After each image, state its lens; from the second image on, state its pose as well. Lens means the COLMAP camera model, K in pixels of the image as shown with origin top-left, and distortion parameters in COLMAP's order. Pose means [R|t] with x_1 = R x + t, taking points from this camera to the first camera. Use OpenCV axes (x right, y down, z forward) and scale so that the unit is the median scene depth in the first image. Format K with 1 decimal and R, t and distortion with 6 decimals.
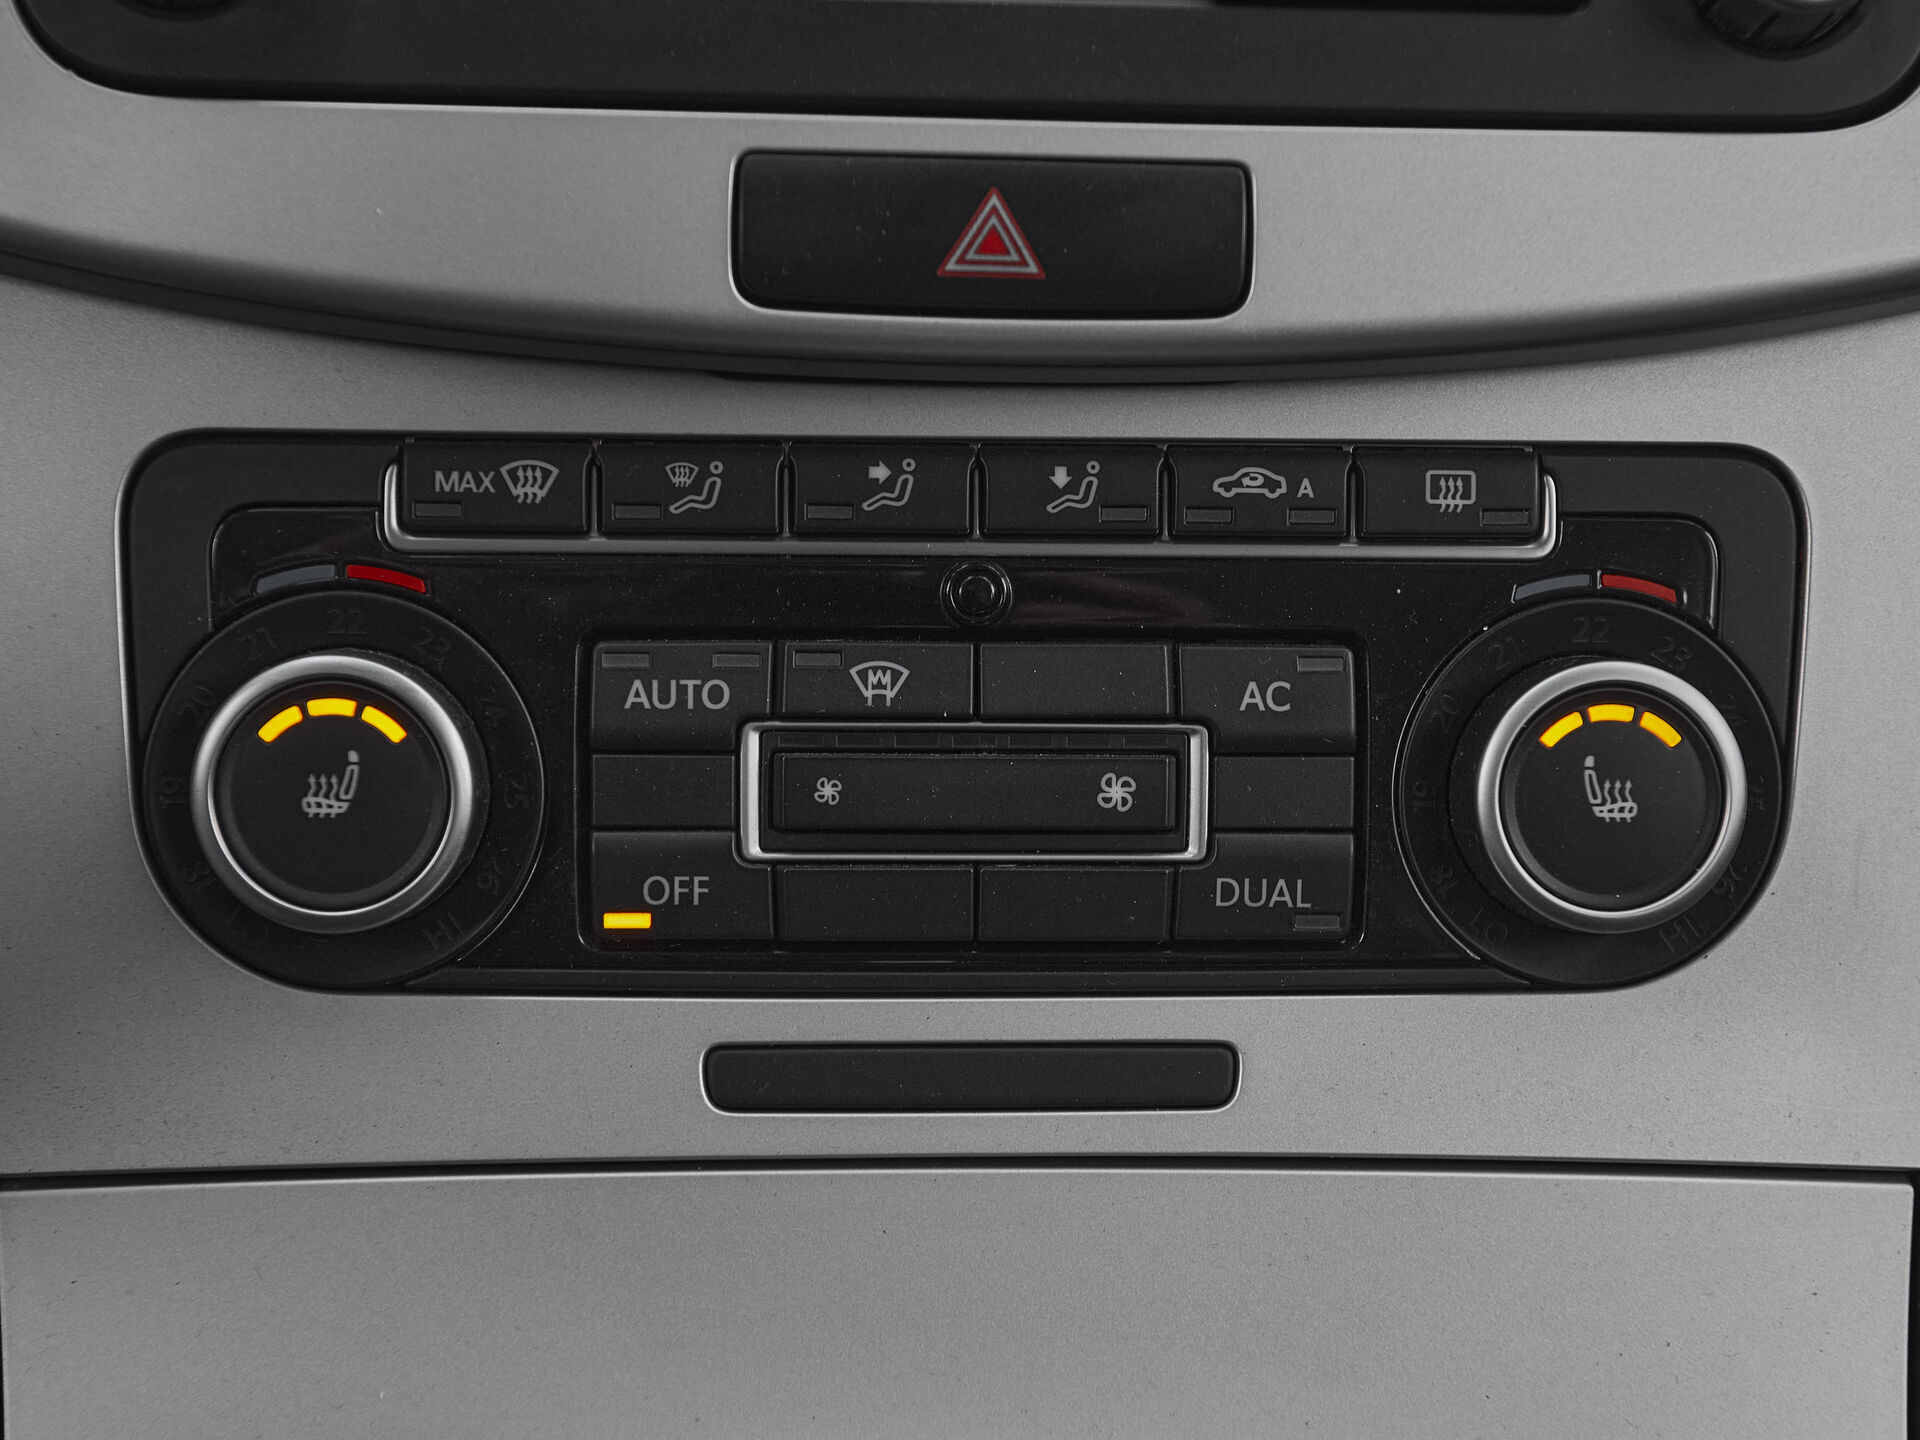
lens RADIAL K [[2618.9, 0, 953.7], [0, 2618.9, 723.7], [0, 0, 1]] dist [0.042591, 0.000000]
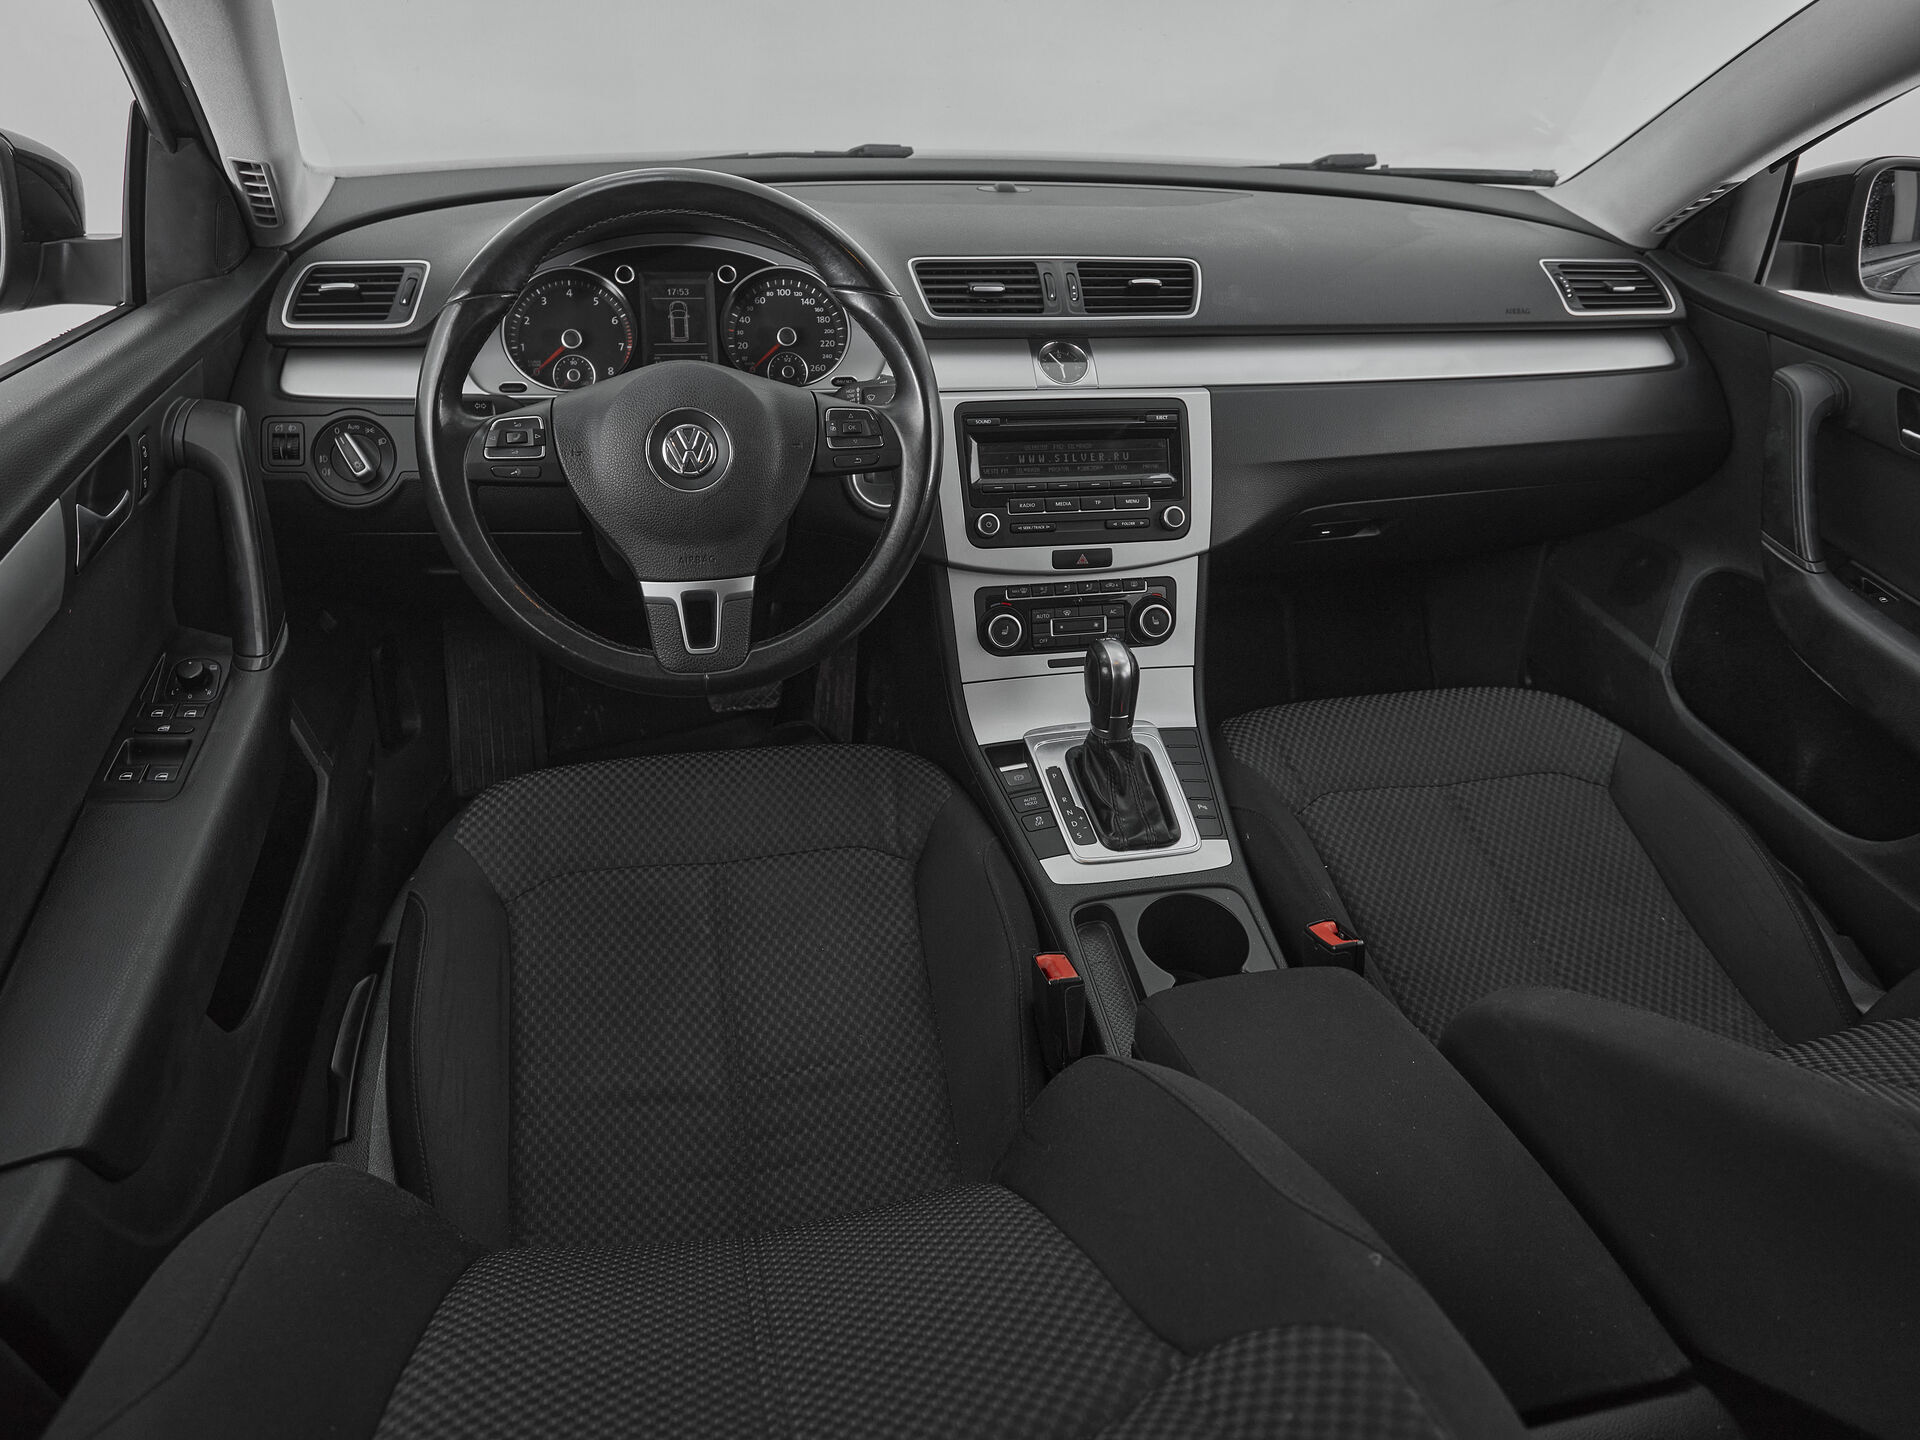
lens RADIAL K [[1262.9, 0, 948.8], [0, 1262.9, 738.2], [0, 0, 1]] dist [-0.066088, 0.035172]
pose [[0.983520, -0.084144, 0.160028, -1.032311], [0.063693, 0.989610, 0.128897, -0.157496], [-0.169211, -0.116580, 0.978661, -2.751342]]
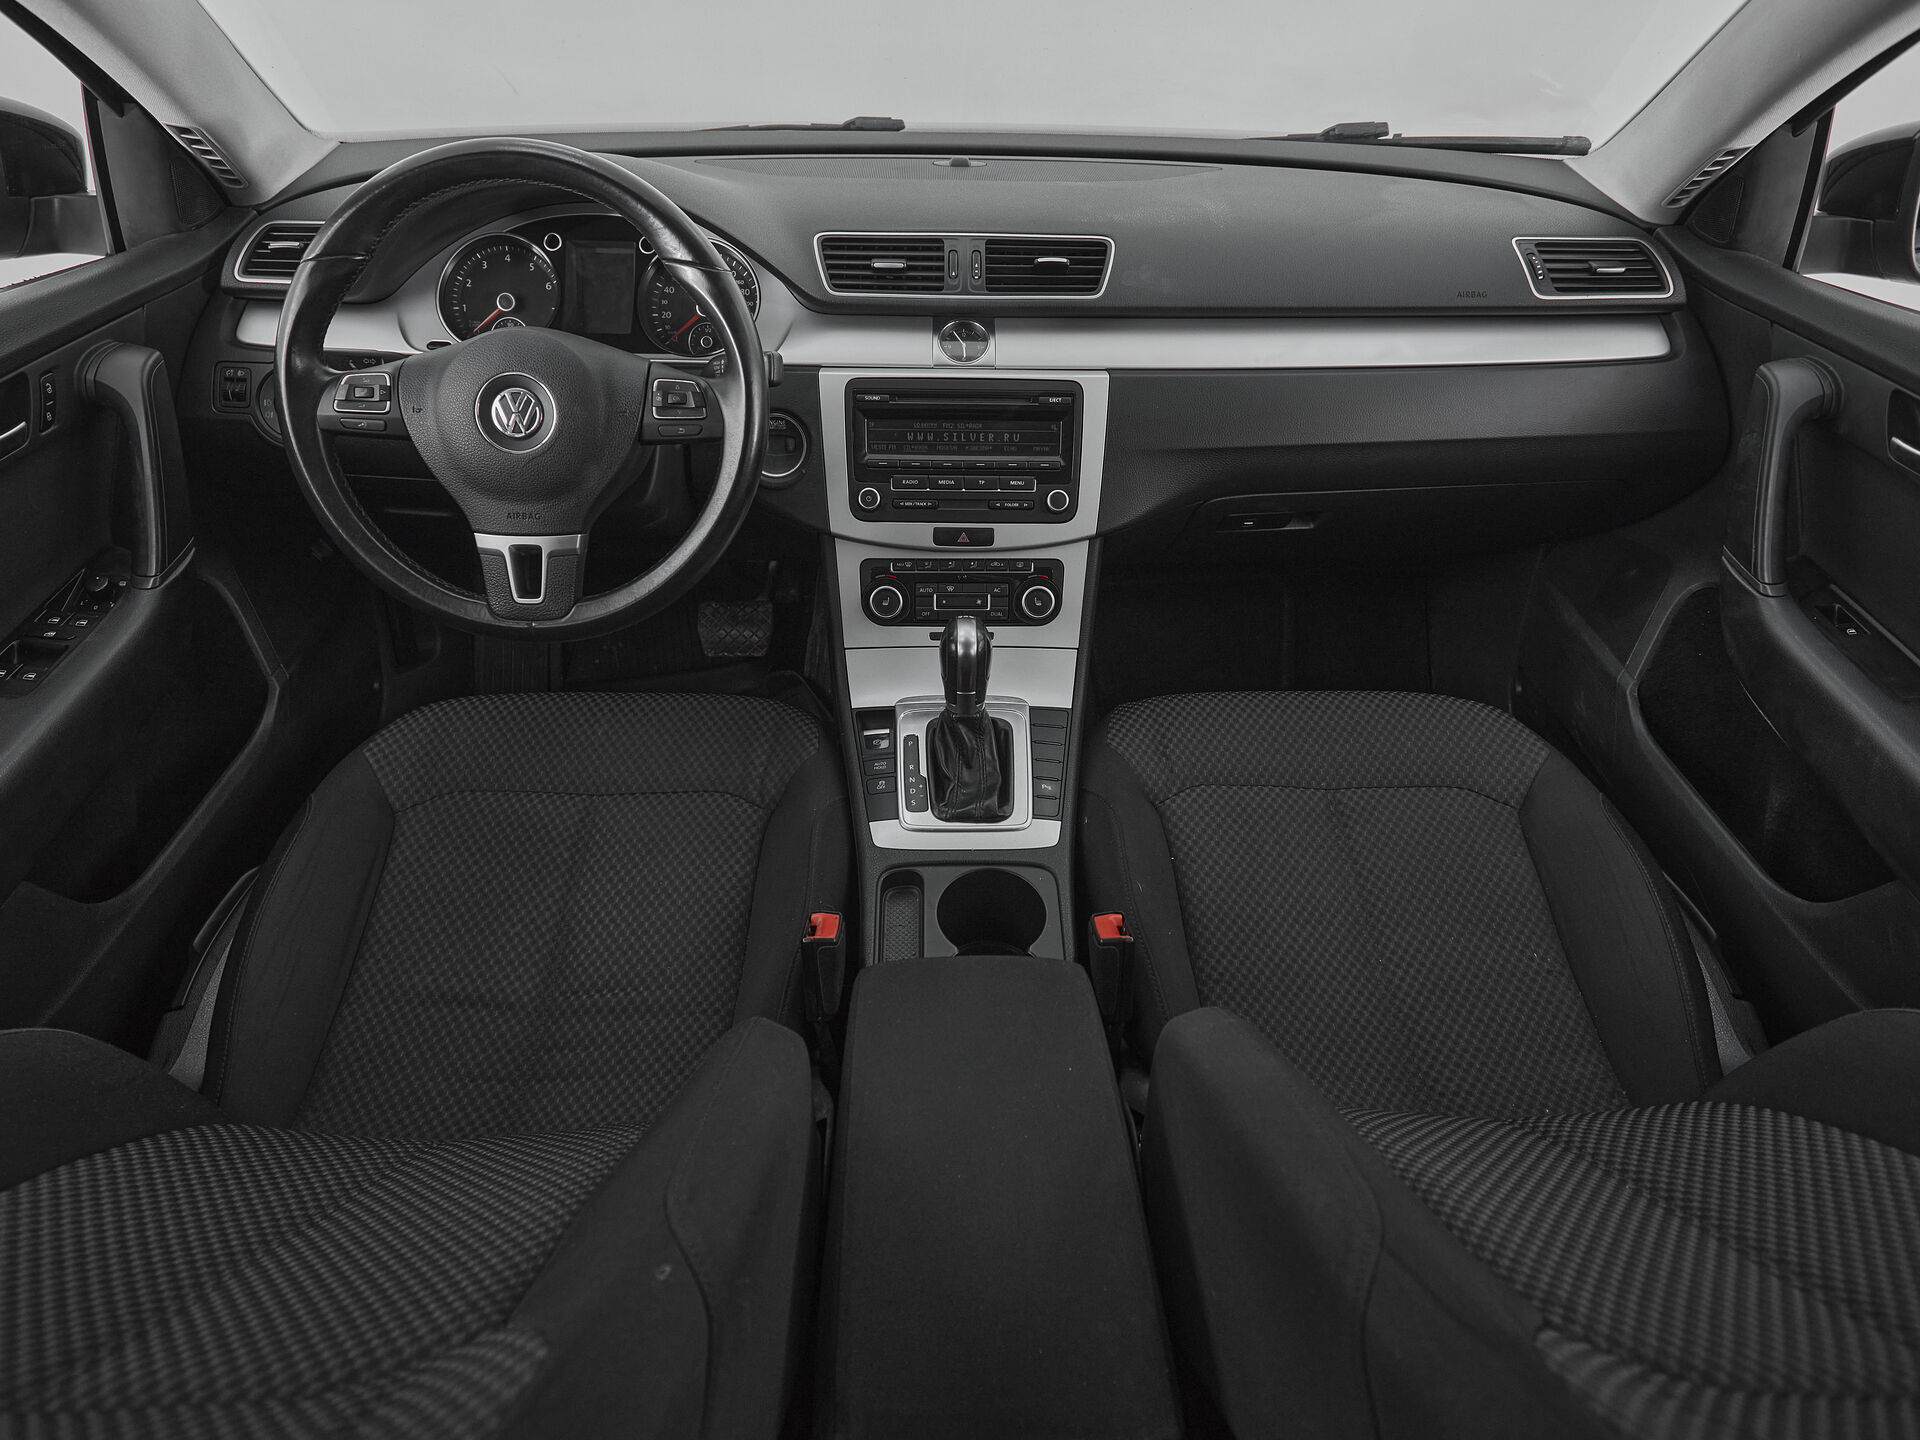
lens RADIAL K [[1171.7, 0, 957.0], [0, 1171.7, 739.3], [0, 0, 1]] dist [0.021459, -0.014327]
pose [[0.999882, -0.001190, -0.015344, 0.048810], [0.003714, 0.986196, 0.165542, -0.159810], [0.014935, -0.165579, 0.986083, -2.738953]]
